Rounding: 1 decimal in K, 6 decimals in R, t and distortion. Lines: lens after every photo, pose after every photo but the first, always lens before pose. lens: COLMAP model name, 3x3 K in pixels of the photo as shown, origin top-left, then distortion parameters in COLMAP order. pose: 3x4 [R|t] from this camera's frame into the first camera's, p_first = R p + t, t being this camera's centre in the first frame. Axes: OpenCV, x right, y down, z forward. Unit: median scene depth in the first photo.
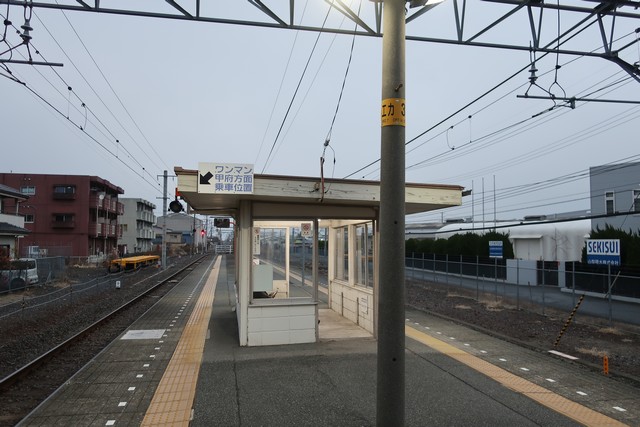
lens RADIAL K [[499.8, 0, 321.8], [0, 499.8, 212.6], [0, 0, 1]] dist [-0.004060, -0.003165]
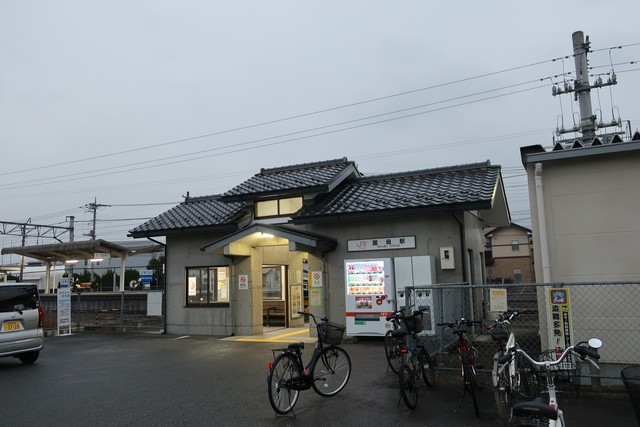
lens RADIAL K [[499.8, 0, 320.6], [0, 499.8, 214.3], [0, 0, 1]] dist [-0.004060, -0.003165]
pose [[0.607634, 0.080866, 0.790090, -0.370104], [-0.016116, 0.995854, -0.089531, -0.032106], [-0.794054, 0.041669, 0.606418, -0.871099]]
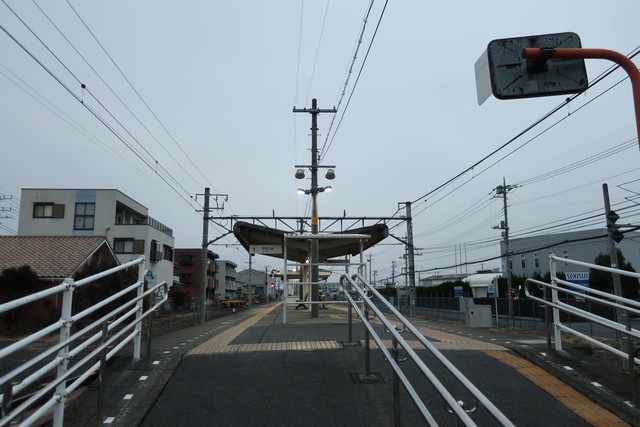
lens RADIAL K [[499.8, 0, 320.9], [0, 499.8, 212.3], [0, 0, 1]] dist [-0.004060, -0.003165]
pose [[0.990855, -0.035012, -0.130311, 0.130271], [0.021268, 0.994202, -0.105406, -0.017385], [0.133246, 0.101671, 0.985854, -0.595421]]
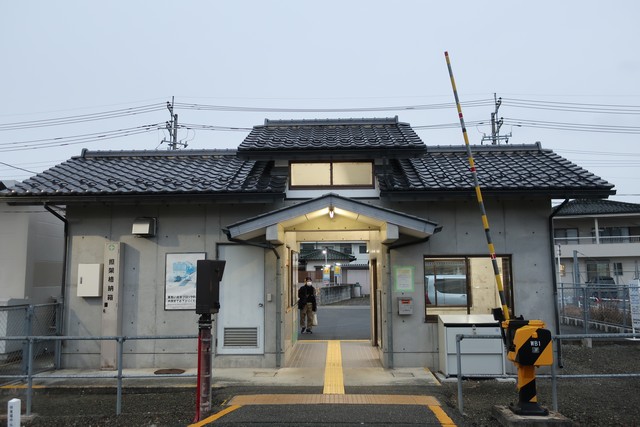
lens RADIAL K [[574.3, 0, 319.7], [0, 574.3, 212.4], [0, 0, 1]] dist [-0.006095, 0.000441]
pose [[0.206199, 0.092520, 0.974126, -0.381297], [-0.043188, 0.995410, -0.085399, -0.026486], [-0.977556, -0.024462, 0.209249, -0.725927]]
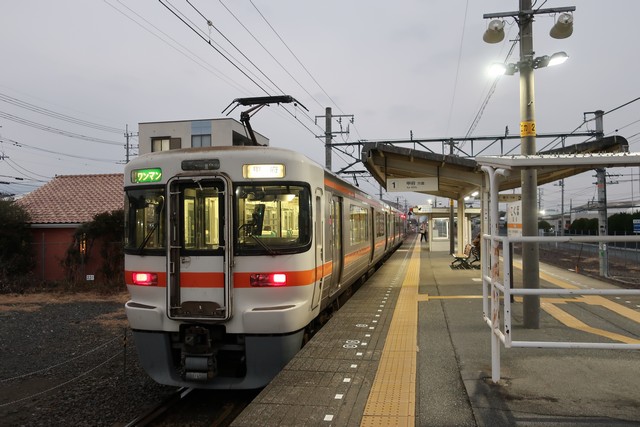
lens RADIAL K [[499.8, 0, 322.5], [0, 499.8, 213.7], [0, 0, 1]] dist [-0.004060, -0.003165]
pose [[0.925370, -0.024071, -0.378301, 0.083580], [0.038785, 0.998757, 0.031321, -0.026909], [0.377077, -0.043655, 0.925153, -0.447390]]
